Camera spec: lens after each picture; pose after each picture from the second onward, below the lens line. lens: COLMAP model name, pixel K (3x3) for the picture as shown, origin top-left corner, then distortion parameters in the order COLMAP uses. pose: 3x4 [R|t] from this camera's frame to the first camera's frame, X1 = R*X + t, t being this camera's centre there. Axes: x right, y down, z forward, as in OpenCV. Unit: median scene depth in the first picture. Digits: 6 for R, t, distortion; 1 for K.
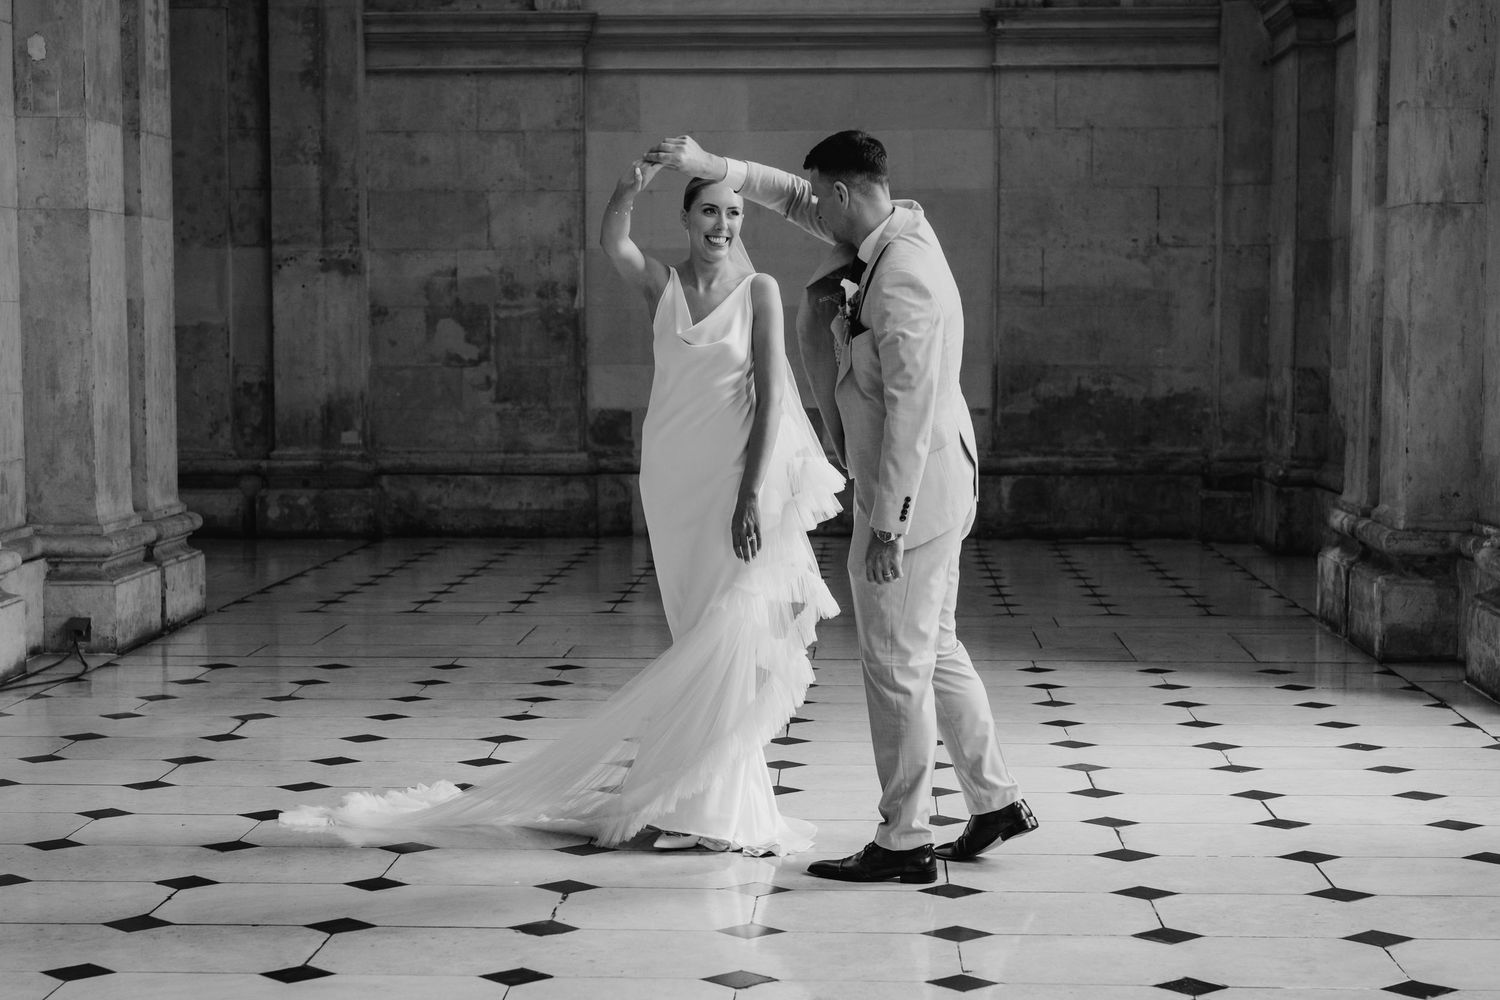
lens RADIAL K [[2595.5, 0, 730.6], [0, 2595.5, 572.9], [0, 0, 1]] dist [0.019688, 0.000000]
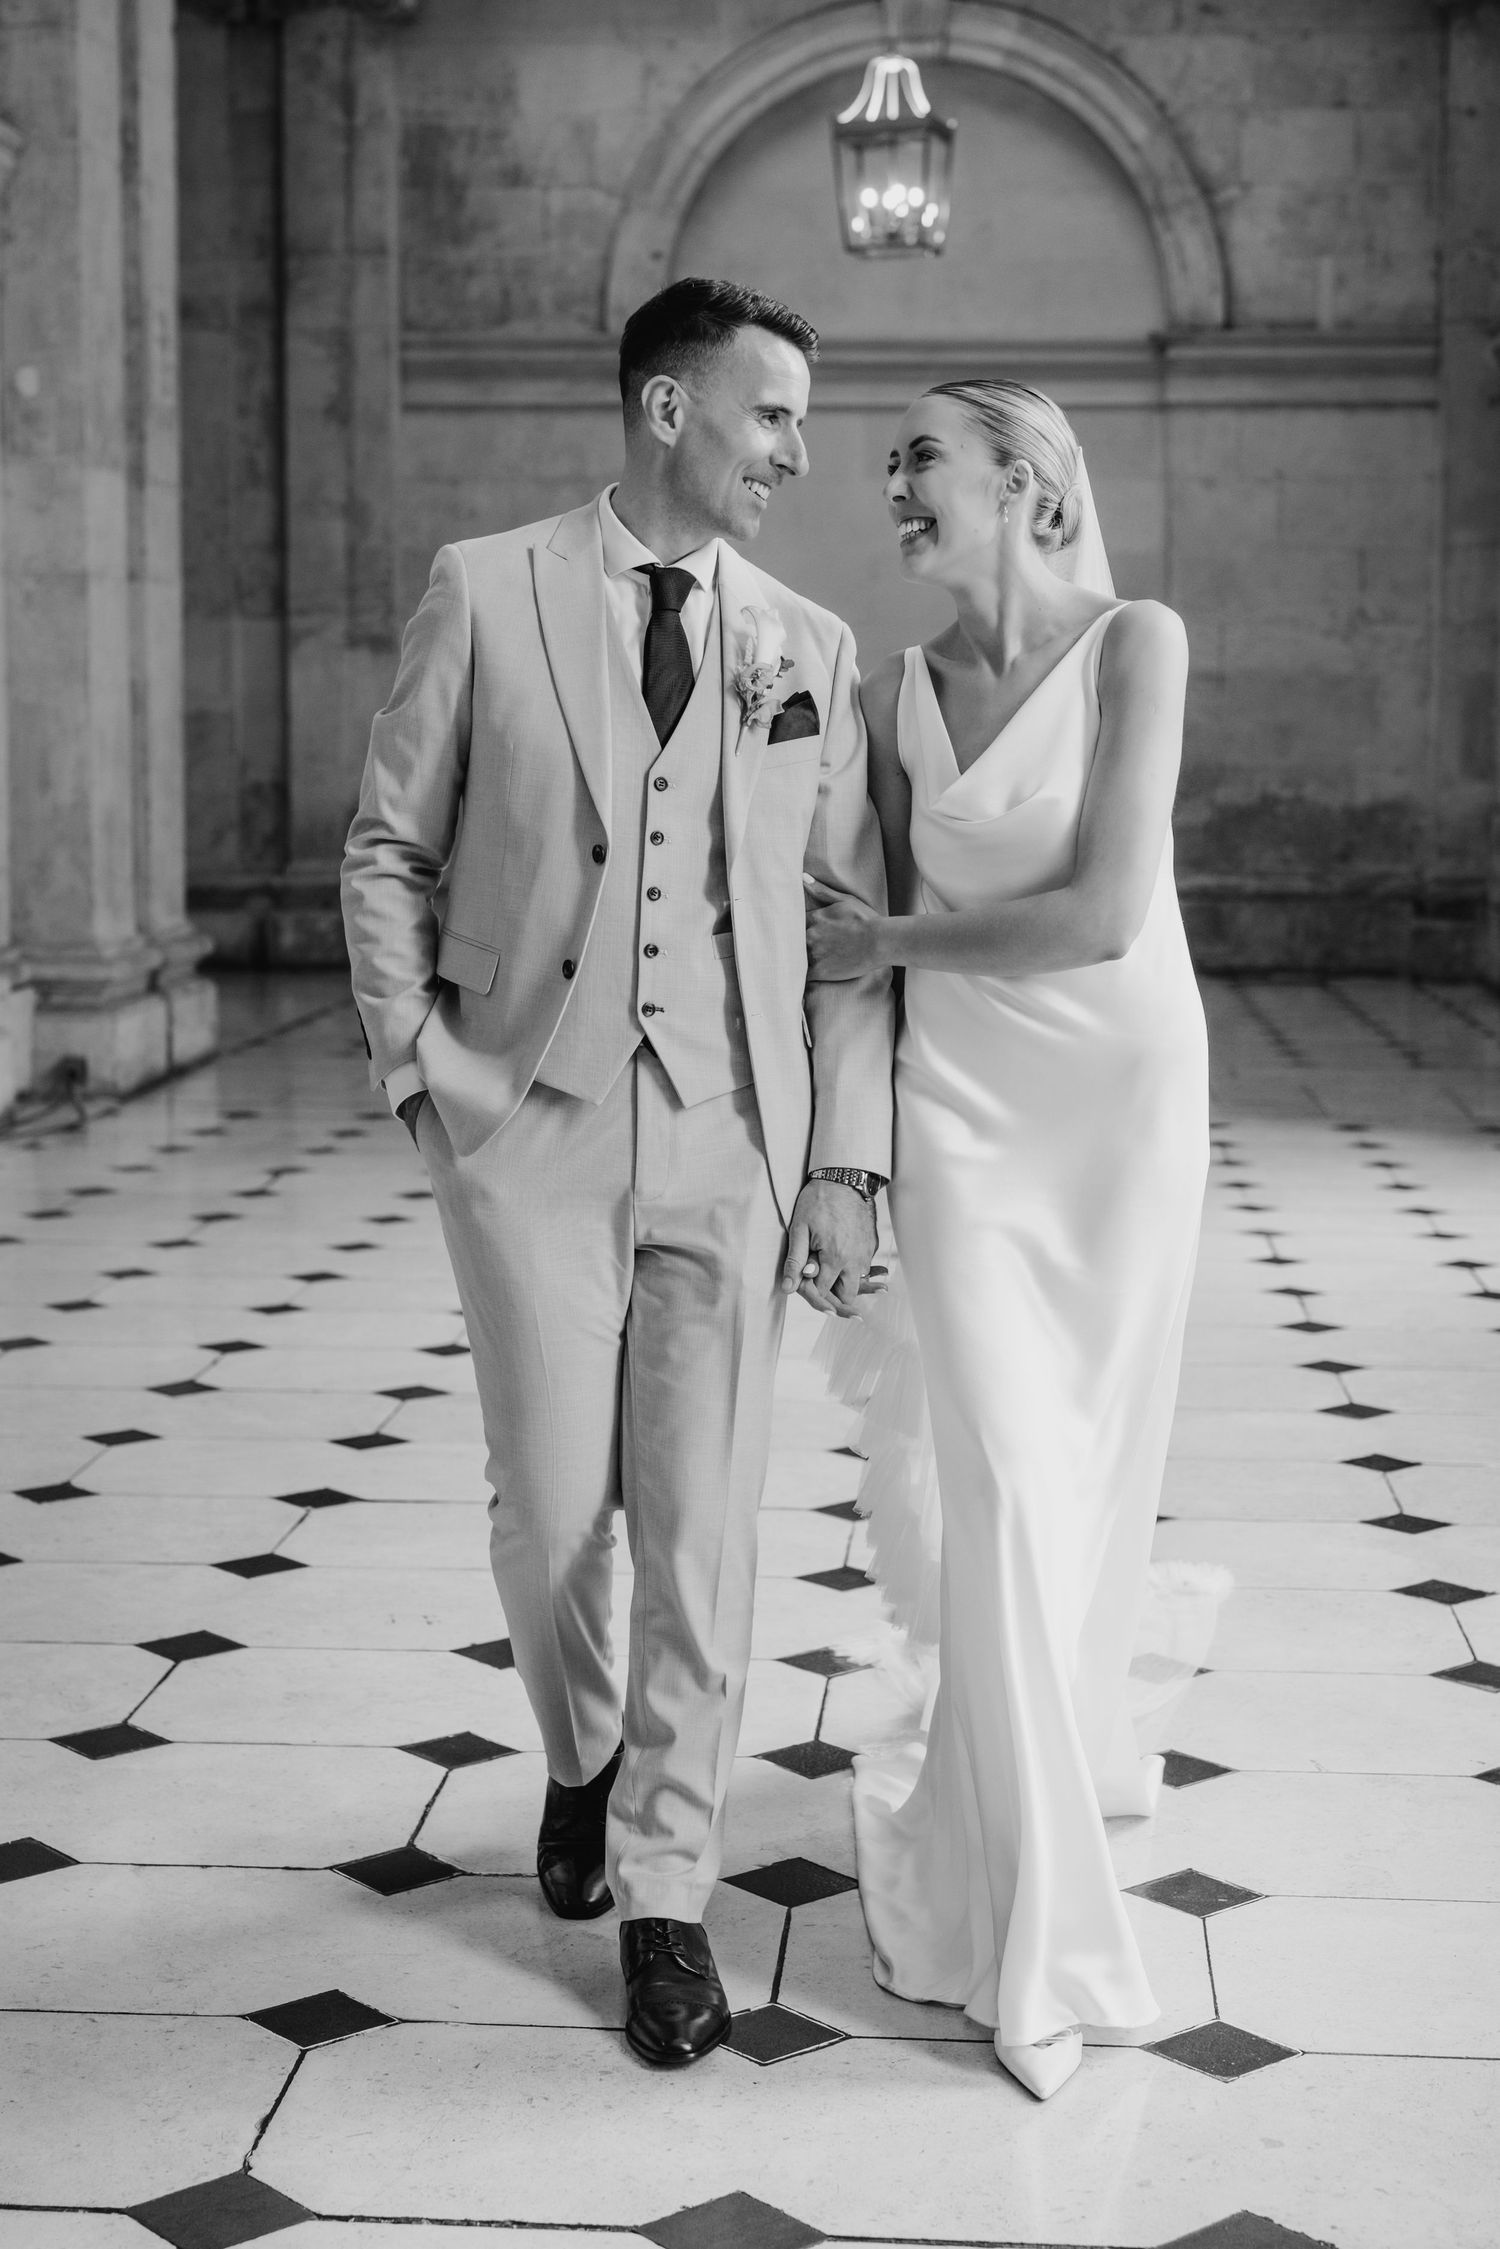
lens RADIAL K [[3459.9, 0, 732.5], [0, 3459.9, 1092.8], [0, 0, 1]] dist [0.008769, 0.000000]
pose [[0.999762, 0.006917, -0.020667, -0.011092], [-0.006681, 0.999912, 0.011442, 0.012208], [0.020744, -0.011302, 0.999721, -0.101626]]
